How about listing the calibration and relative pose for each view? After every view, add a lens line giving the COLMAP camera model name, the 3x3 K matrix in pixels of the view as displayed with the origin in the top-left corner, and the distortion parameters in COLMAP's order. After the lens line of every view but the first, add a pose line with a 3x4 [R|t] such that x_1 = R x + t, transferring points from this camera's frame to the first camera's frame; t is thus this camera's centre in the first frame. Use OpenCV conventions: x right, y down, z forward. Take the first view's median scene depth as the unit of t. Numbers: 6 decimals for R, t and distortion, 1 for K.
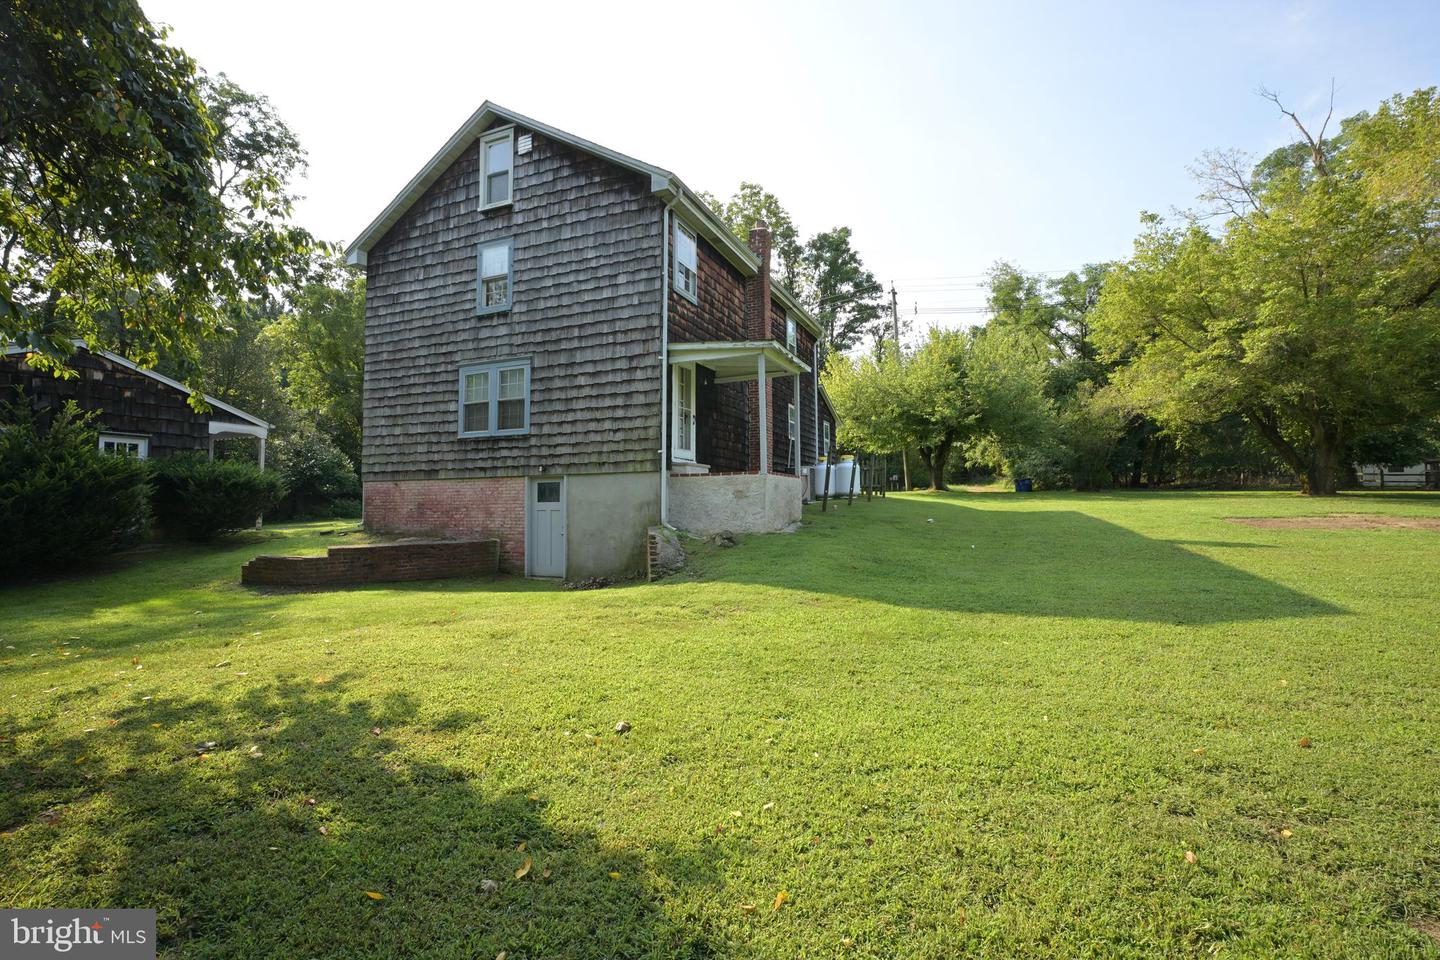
lens RADIAL K [[669.9, 0, 719.8], [0, 669.9, 488.6], [0, 0, 1]] dist [-0.001156, -0.000069]
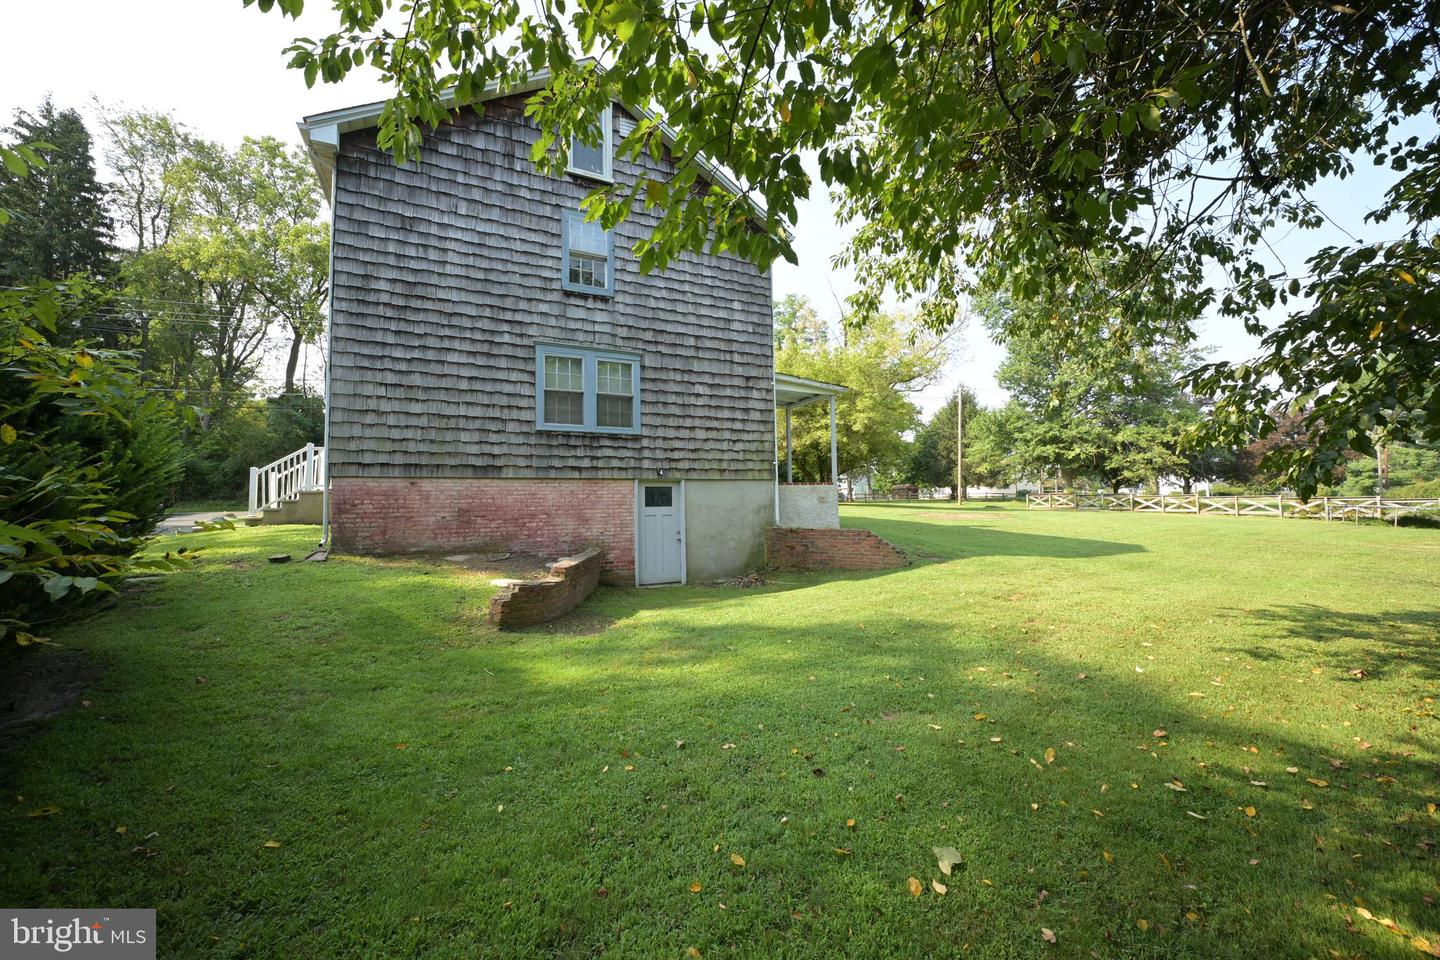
lens RADIAL K [[560.7, 0, 719.3], [0, 560.7, 478.9], [0, 0, 1]] dist [0.003359, -0.000109]
pose [[0.623176, 0.036068, 0.781249, -0.832954], [-0.009114, 0.999203, -0.038860, 0.010637], [-0.782028, 0.017097, 0.623008, 0.422448]]
